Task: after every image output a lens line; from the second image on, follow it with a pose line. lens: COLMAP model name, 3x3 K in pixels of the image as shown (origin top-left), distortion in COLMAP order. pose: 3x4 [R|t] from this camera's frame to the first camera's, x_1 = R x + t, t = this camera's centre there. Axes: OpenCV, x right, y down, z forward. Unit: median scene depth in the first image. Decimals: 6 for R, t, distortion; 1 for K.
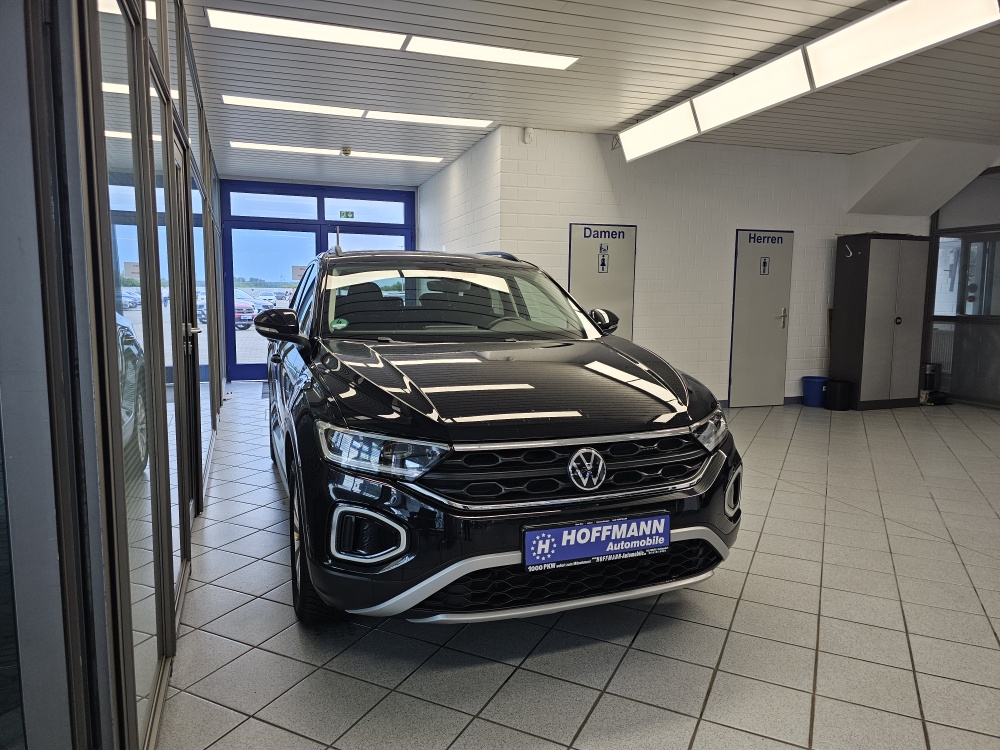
lens RADIAL K [[681.2, 0, 505.8], [0, 681.2, 383.3], [0, 0, 1]] dist [0.043738, -0.049187]
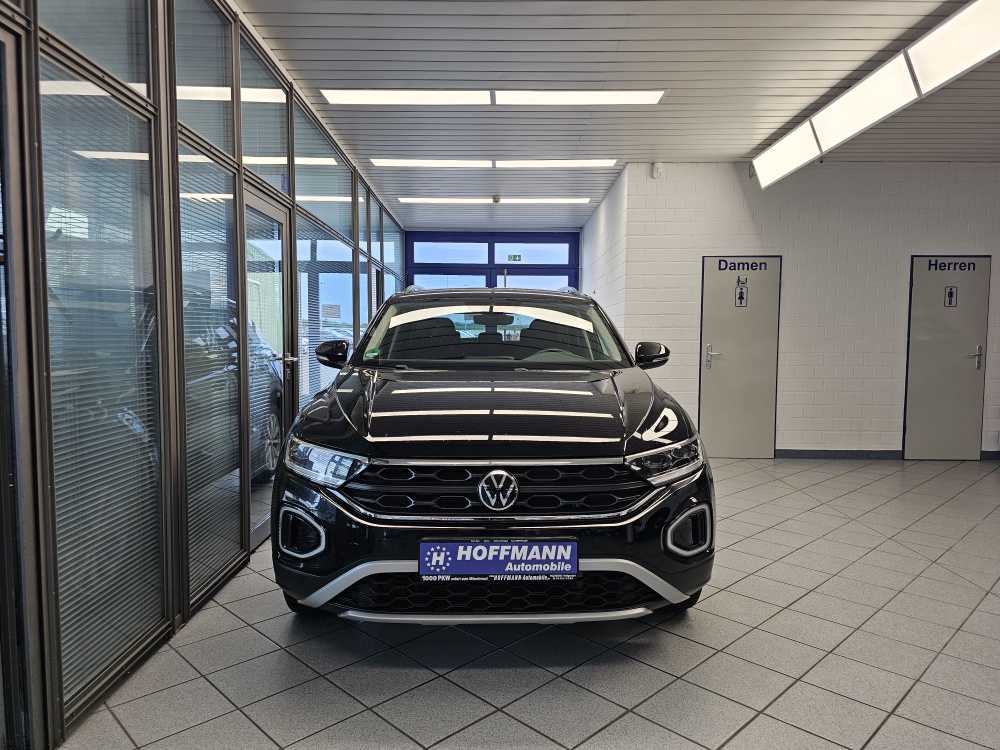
lens RADIAL K [[681.2, 0, 494.6], [0, 681.2, 391.9], [0, 0, 1]] dist [0.043738, -0.049187]
pose [[0.945184, 0.024511, -0.325617, 0.229995], [-0.039265, 0.998475, -0.038815, 0.008792], [0.324169, 0.049472, 0.944705, 0.005675]]
